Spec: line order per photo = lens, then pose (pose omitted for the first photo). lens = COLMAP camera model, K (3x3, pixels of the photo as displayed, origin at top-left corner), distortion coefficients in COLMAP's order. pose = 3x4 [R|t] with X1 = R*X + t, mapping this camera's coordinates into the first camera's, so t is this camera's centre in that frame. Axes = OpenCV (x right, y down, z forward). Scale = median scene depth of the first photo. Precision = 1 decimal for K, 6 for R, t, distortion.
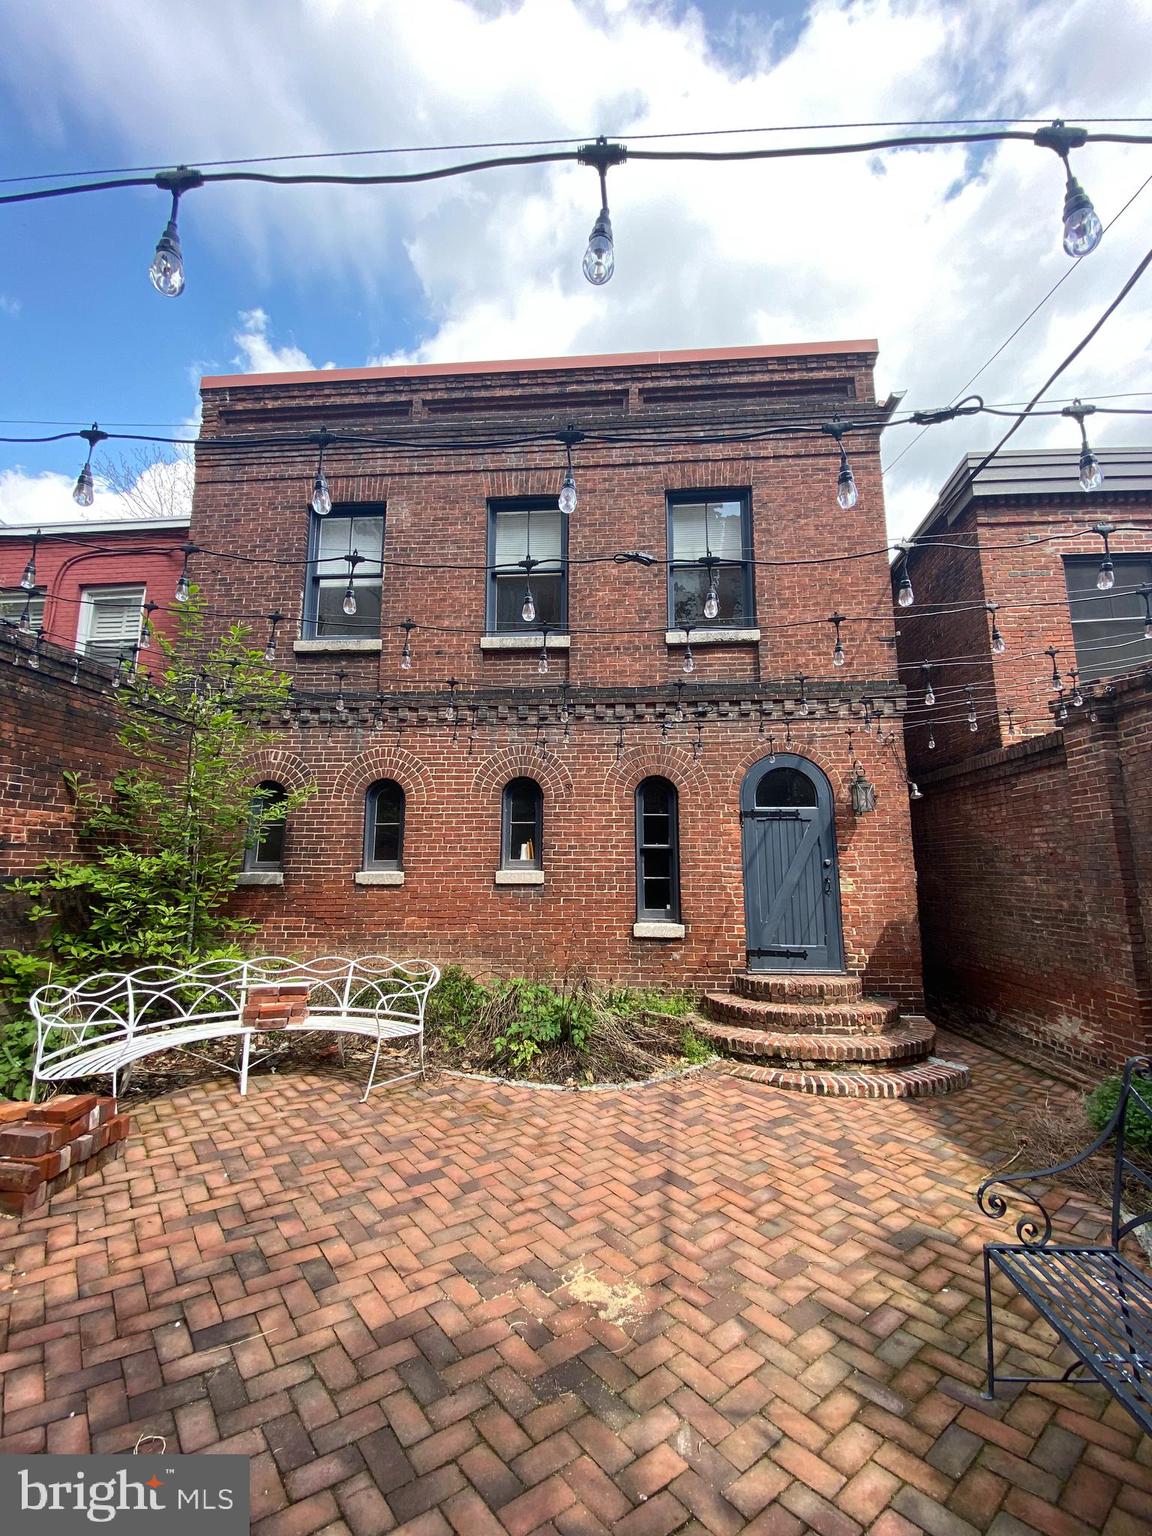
lens RADIAL K [[621.3, 0, 576.0], [0, 621.3, 768.0], [0, 0, 1]] dist [0.028654, -0.026332]
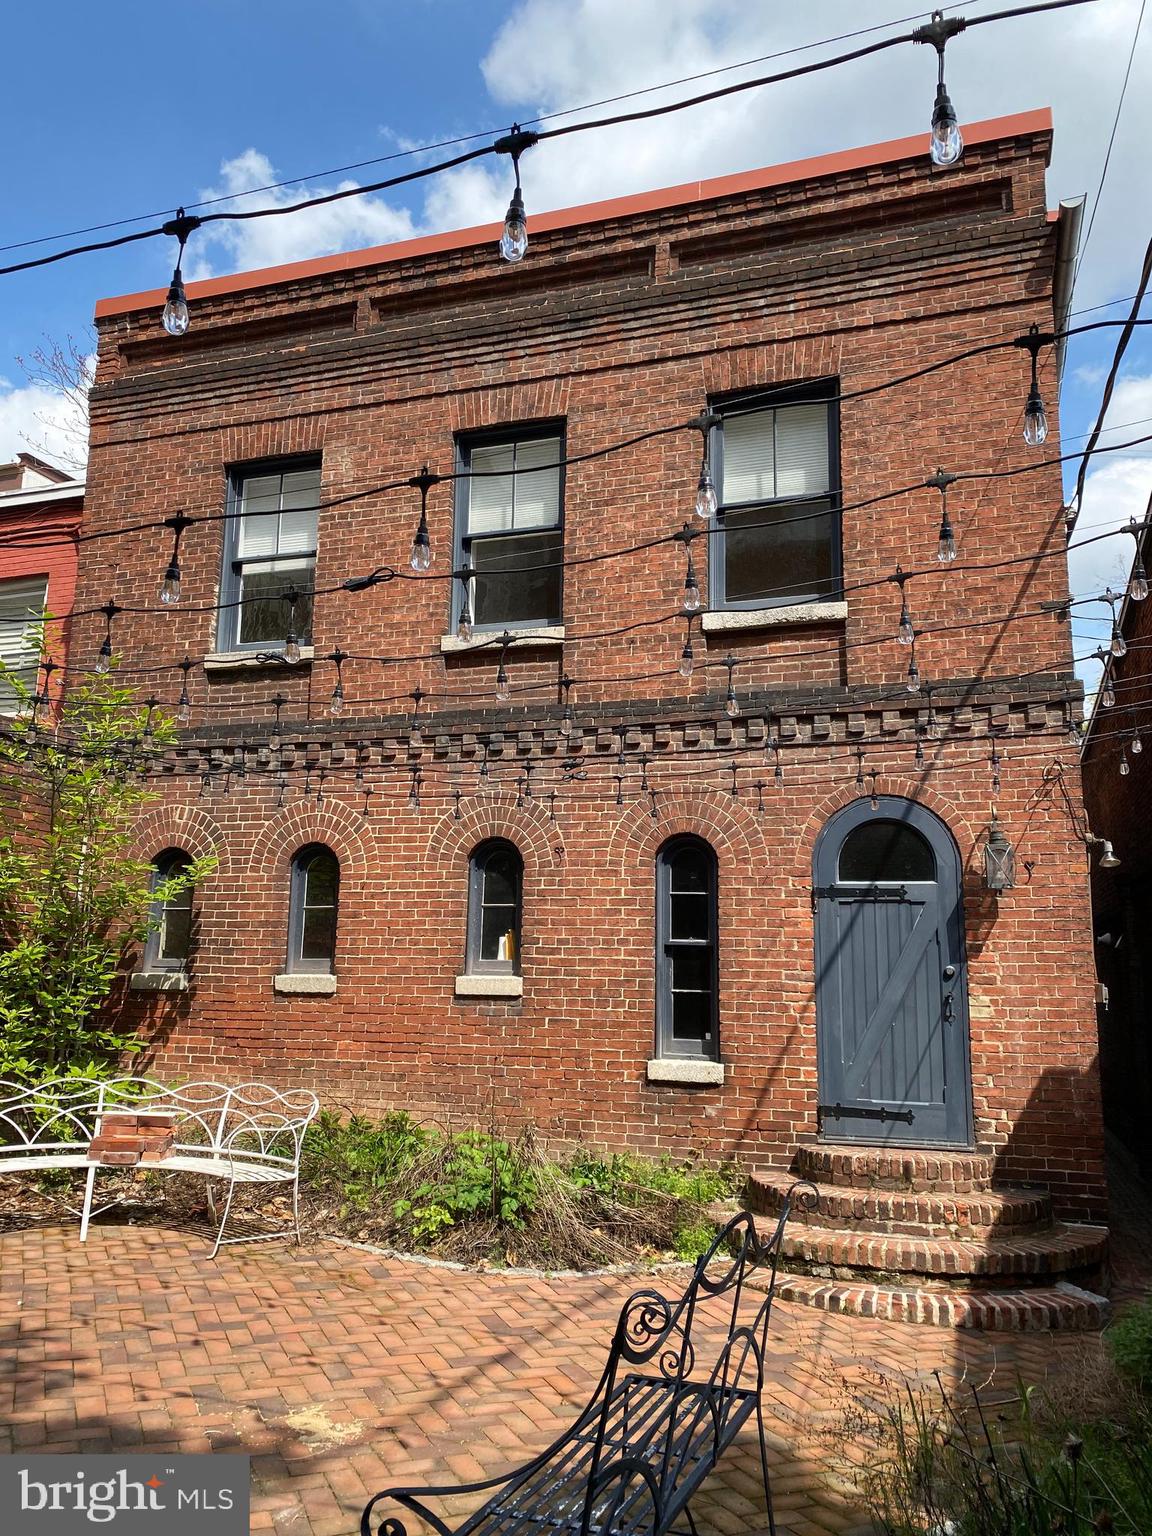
lens RADIAL K [[1169.9, 0, 576.0], [0, 1169.9, 768.0], [0, 0, 1]] dist [0.027195, -0.002789]
pose [[0.967846, -0.028013, -0.249980, 0.323822], [0.020728, 0.999282, -0.031730, -0.020106], [0.250689, 0.025528, 0.967731, -0.222893]]
